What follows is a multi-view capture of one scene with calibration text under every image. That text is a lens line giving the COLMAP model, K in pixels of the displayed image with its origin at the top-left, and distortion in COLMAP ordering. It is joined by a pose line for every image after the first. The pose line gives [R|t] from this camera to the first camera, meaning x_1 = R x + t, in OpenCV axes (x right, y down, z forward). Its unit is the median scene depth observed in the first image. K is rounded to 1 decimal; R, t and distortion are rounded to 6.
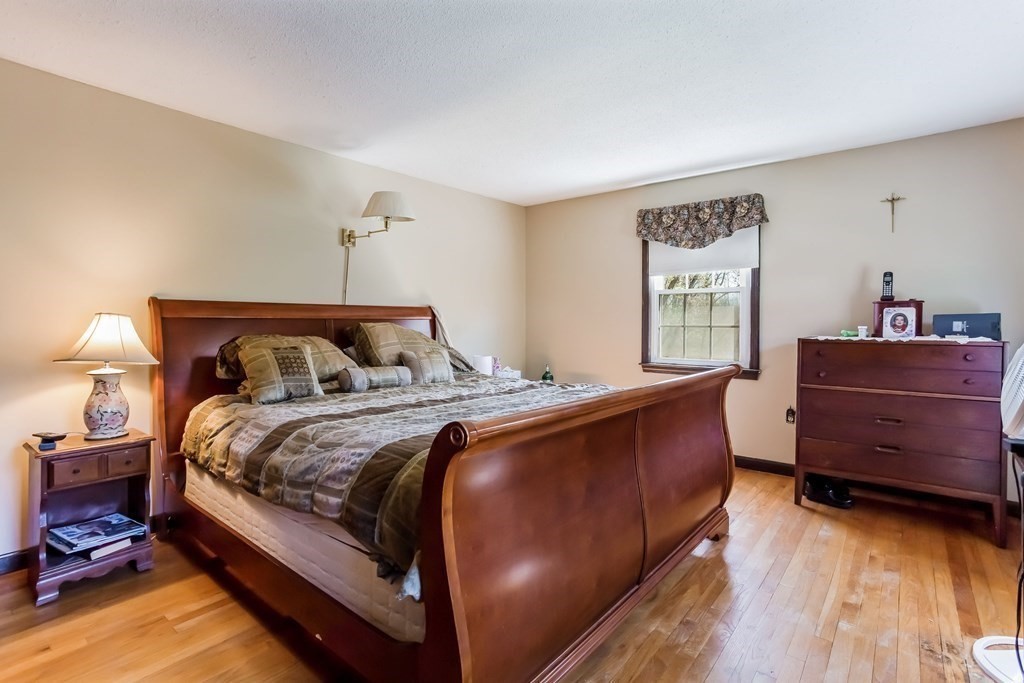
lens RADIAL K [[494.5, 0, 508.7], [0, 494.5, 328.6], [0, 0, 1]] dist [-0.005592, 0.000716]
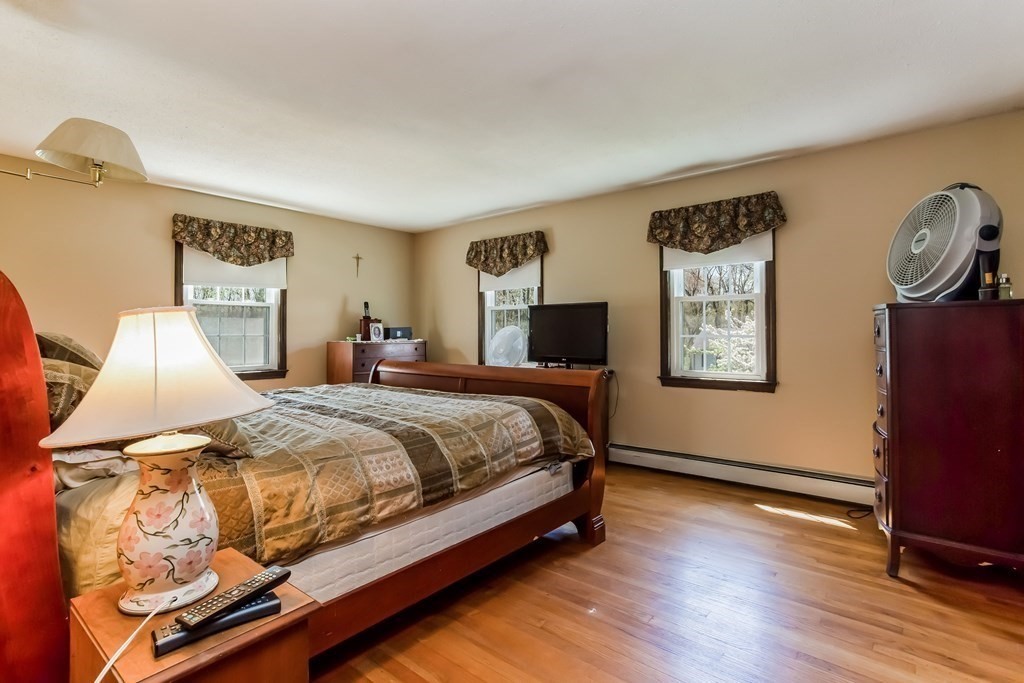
lens RADIAL K [[494.5, 0, 508.7], [0, 494.5, 328.6], [0, 0, 1]] dist [-0.005592, 0.000716]
pose [[0.015797, 0.002836, 0.999871, -0.765981], [0.017889, 0.999835, -0.003118, -0.008278], [-0.999715, 0.017935, 0.015744, 0.414133]]
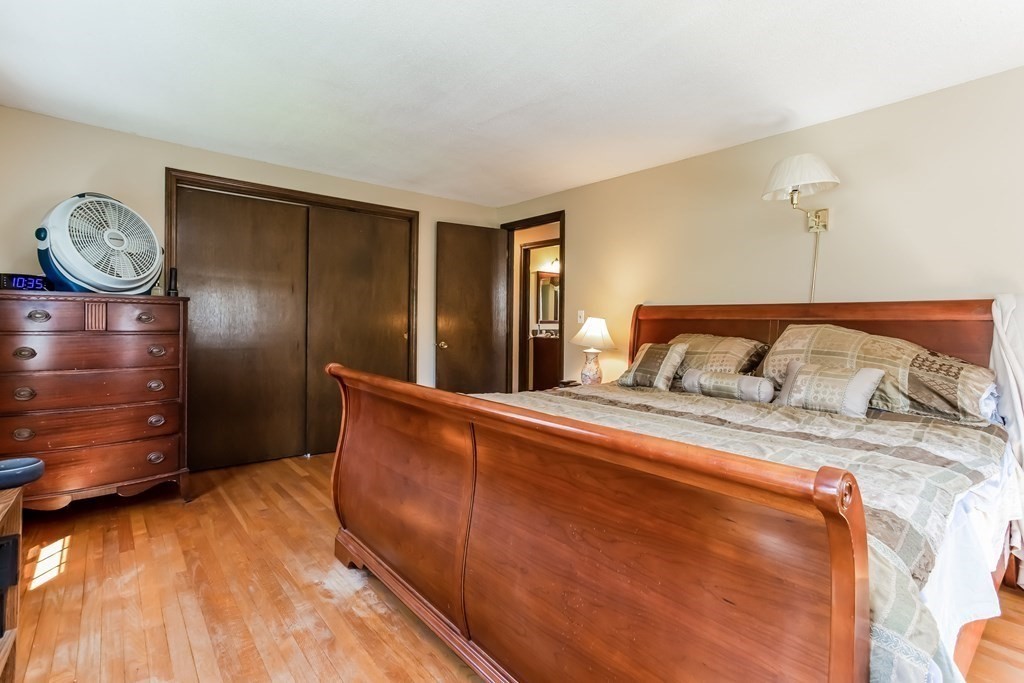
lens RADIAL K [[477.0, 0, 512.0], [0, 477.0, 337.7], [0, 0, 1]] dist [-0.033354, 0.031624]
pose [[-0.180954, 0.028453, -0.983080, 0.504806], [-0.024334, 0.999146, 0.033397, -0.004410], [0.983190, 0.029966, -0.180108, 0.608683]]
